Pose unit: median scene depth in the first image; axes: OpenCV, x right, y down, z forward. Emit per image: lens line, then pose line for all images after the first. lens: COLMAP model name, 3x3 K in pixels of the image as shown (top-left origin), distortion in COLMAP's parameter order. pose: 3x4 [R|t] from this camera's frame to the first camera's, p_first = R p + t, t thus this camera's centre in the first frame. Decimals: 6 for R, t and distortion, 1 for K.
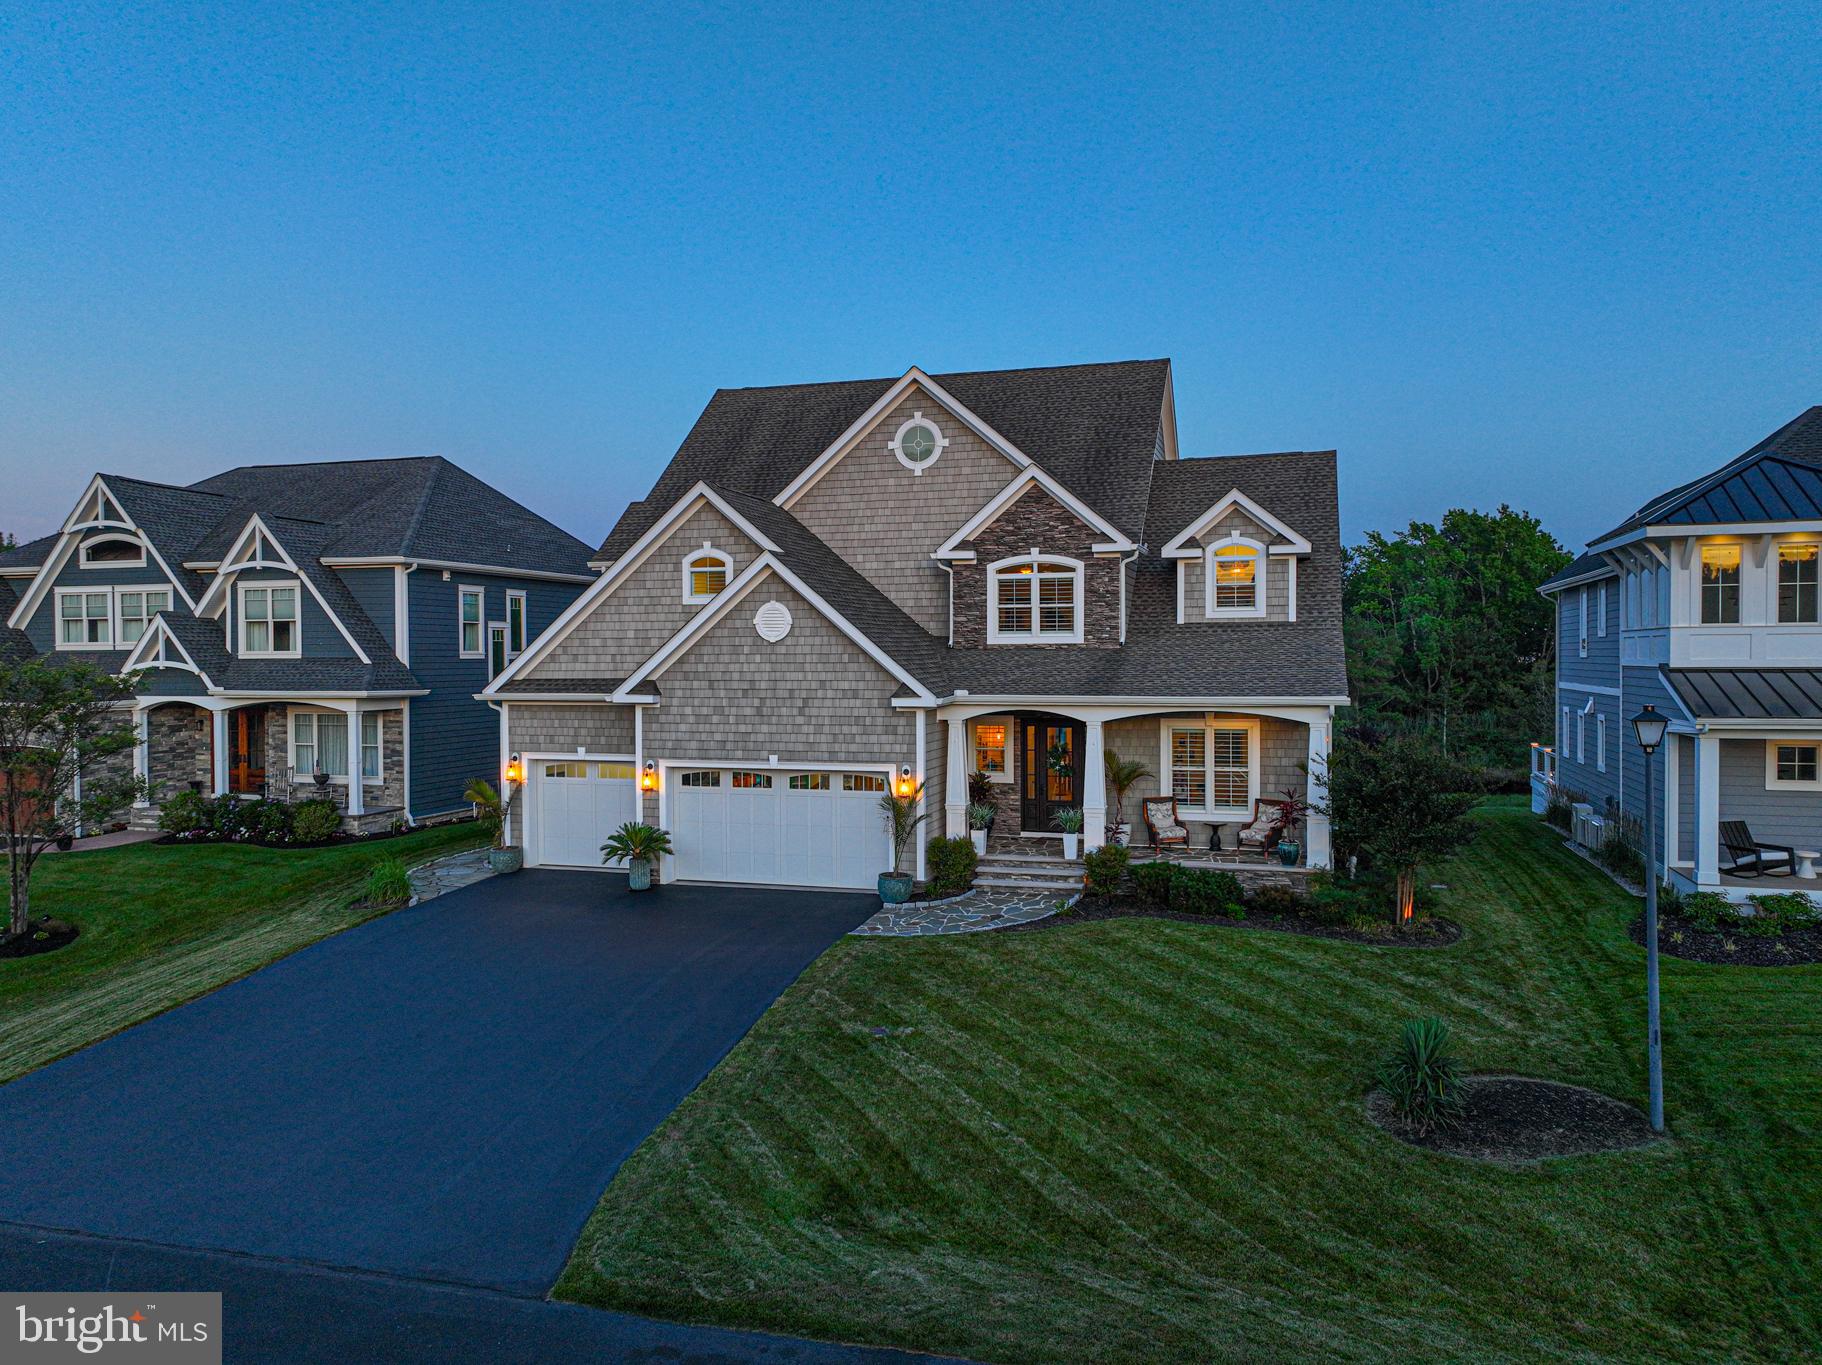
lens RADIAL K [[1282.7, 0, 947.4], [0, 1282.7, 692.4], [0, 0, 1]] dist [0.003395, 0.001930]
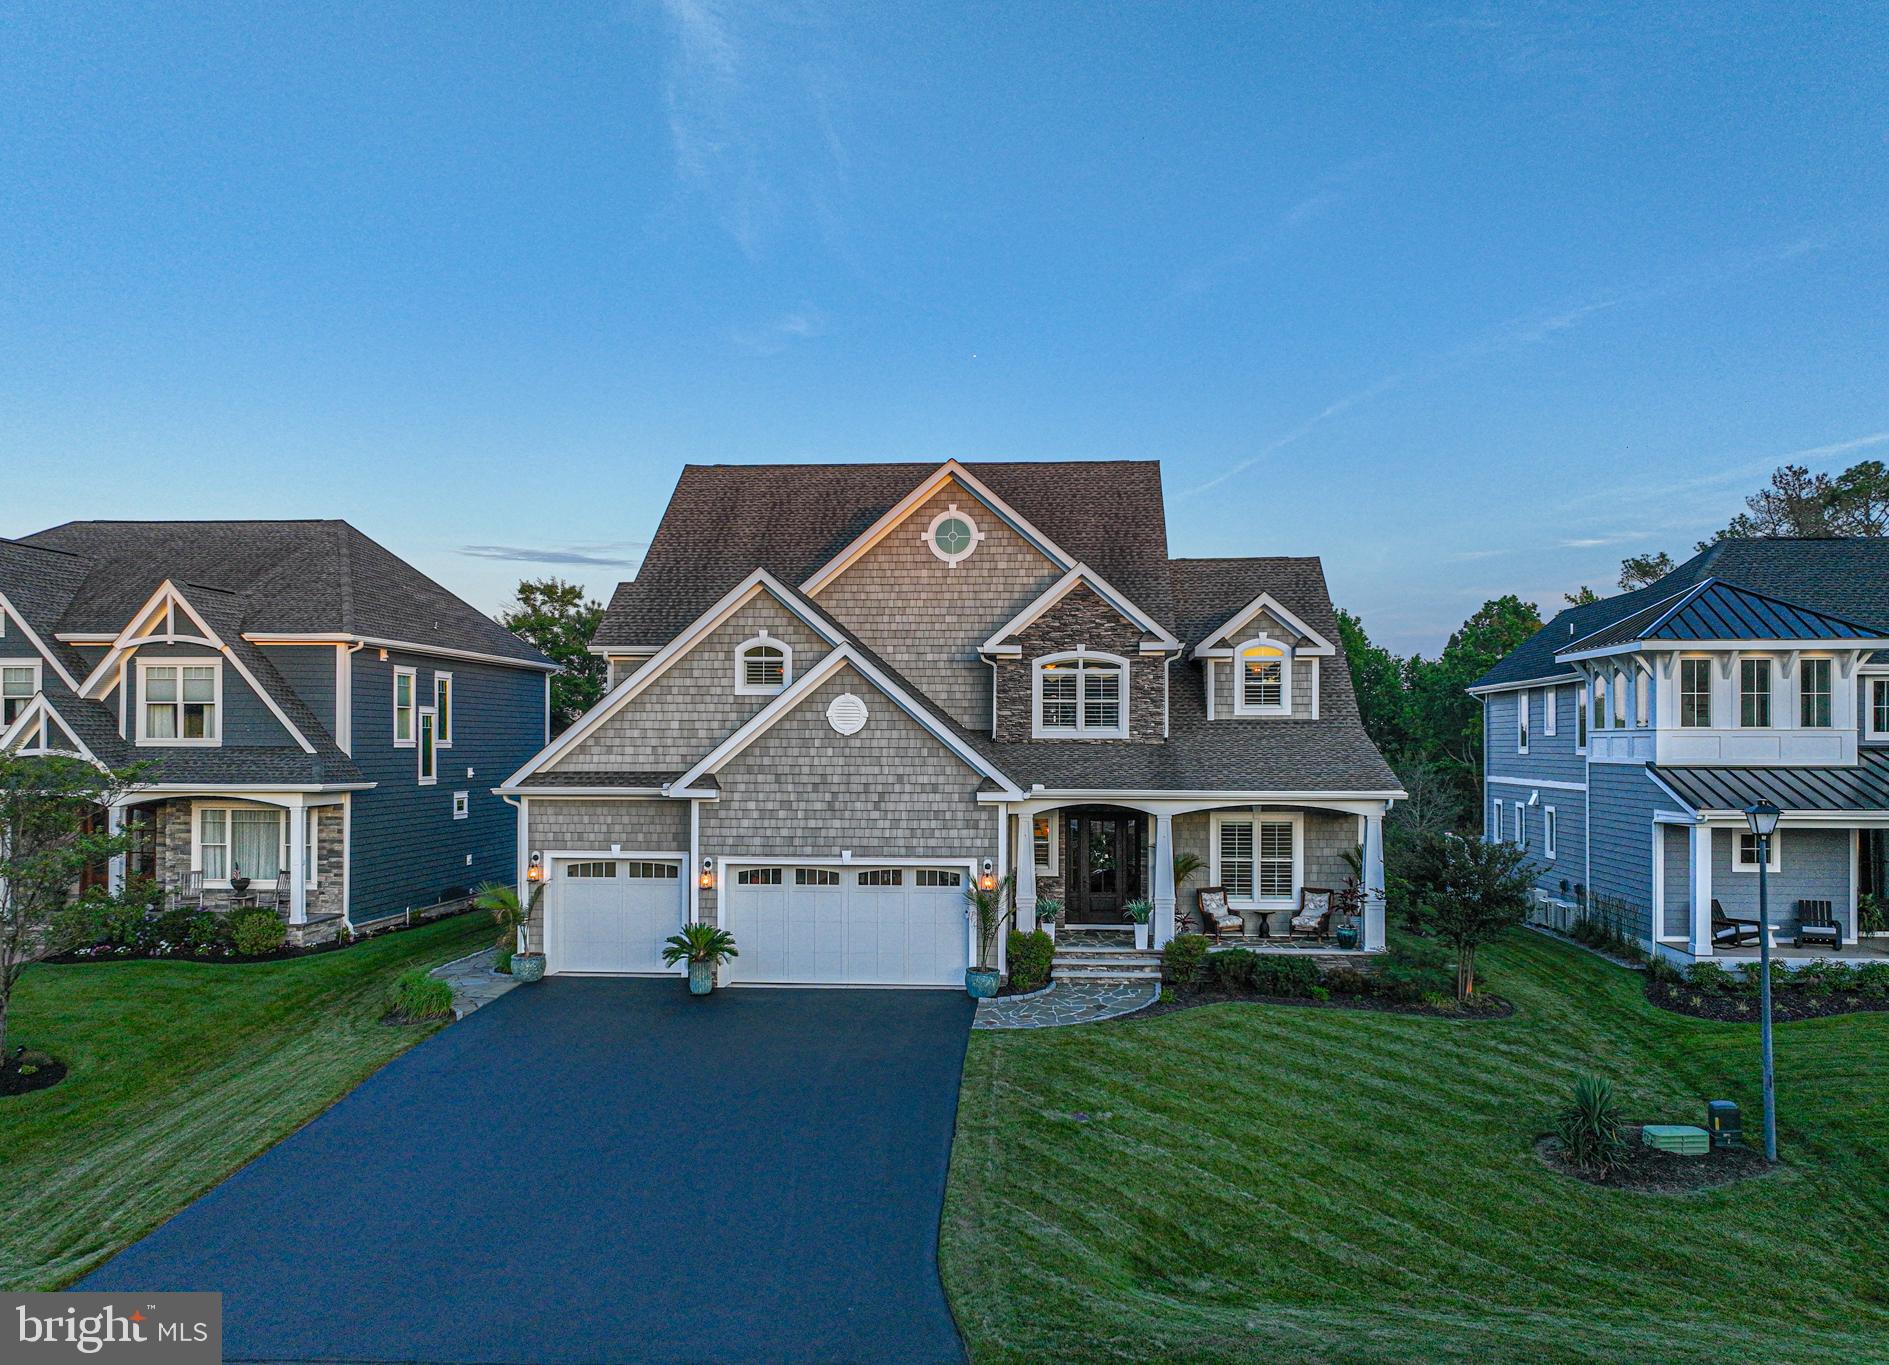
lens RADIAL K [[1396.3, 0, 946.9], [0, 1396.3, 744.8], [0, 0, 1]] dist [0.002354, 0.004158]
pose [[0.973603, 0.006943, 0.228143, -0.290005], [-0.001021, 0.999660, -0.026066, -0.004038], [-0.228247, 0.025145, 0.973279, -0.052314]]
